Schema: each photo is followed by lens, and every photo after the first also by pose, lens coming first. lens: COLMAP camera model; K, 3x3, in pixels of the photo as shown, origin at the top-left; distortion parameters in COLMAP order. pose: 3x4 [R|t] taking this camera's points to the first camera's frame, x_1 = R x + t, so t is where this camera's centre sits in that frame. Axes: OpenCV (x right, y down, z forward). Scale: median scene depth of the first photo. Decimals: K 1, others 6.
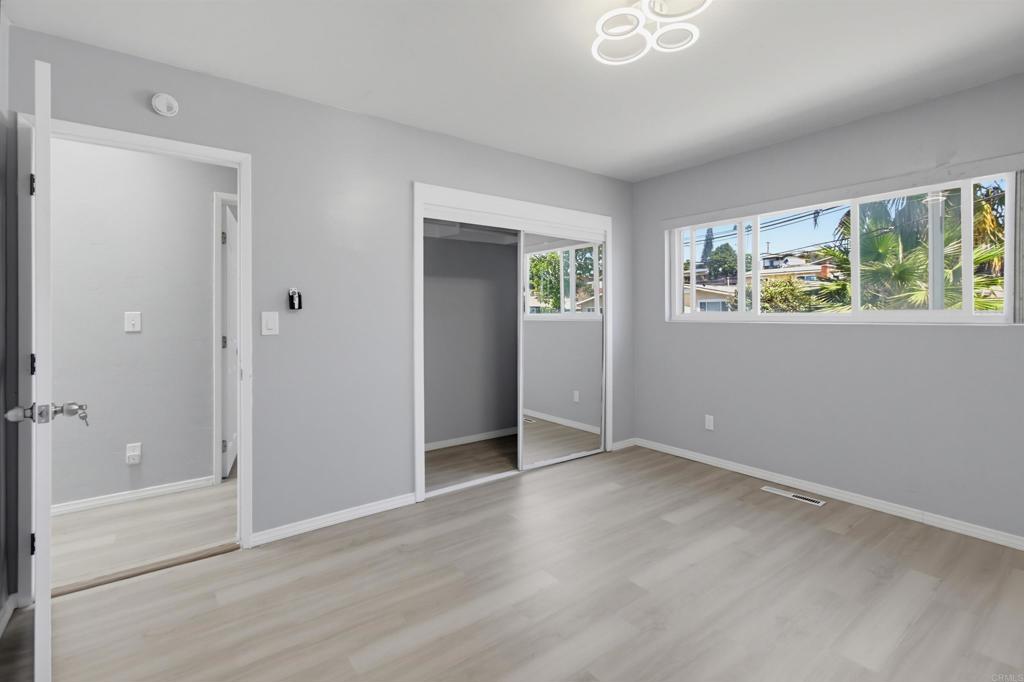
lens RADIAL K [[472.7, 0, 515.4], [0, 472.7, 311.4], [0, 0, 1]] dist [0.005631, -0.000500]
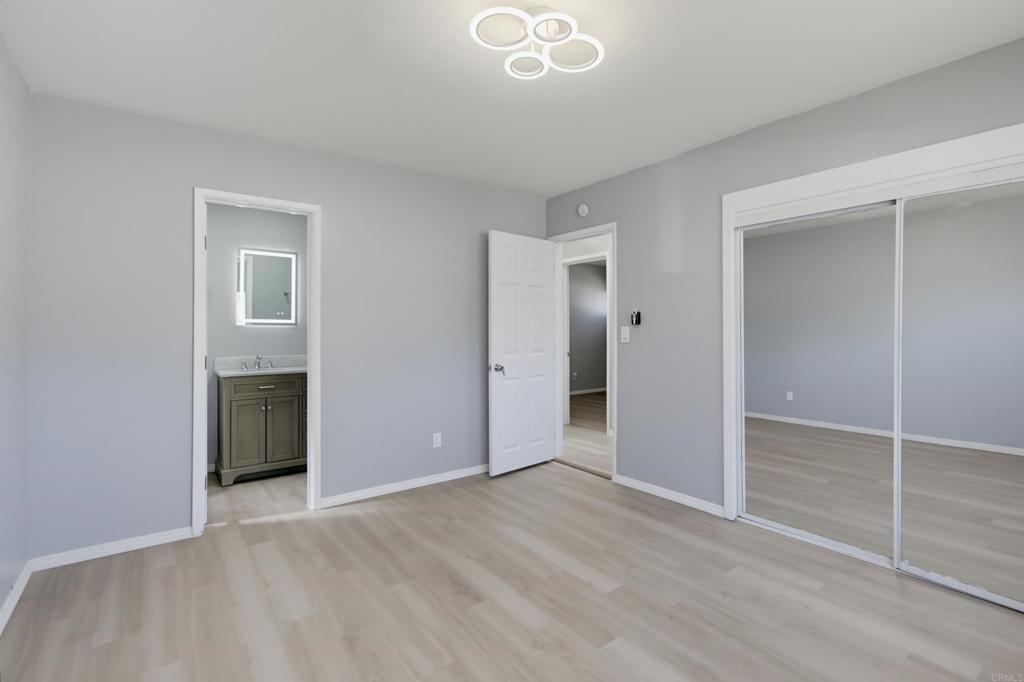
lens RADIAL K [[472.0, 0, 521.5], [0, 472.0, 321.4], [0, 0, 1]] dist [0.011246, 0.000132]
pose [[0.014111, -0.005286, -0.999886, 0.931636], [0.014595, 0.999881, -0.005080, -0.012705], [0.999794, -0.014522, 0.014186, 0.675456]]
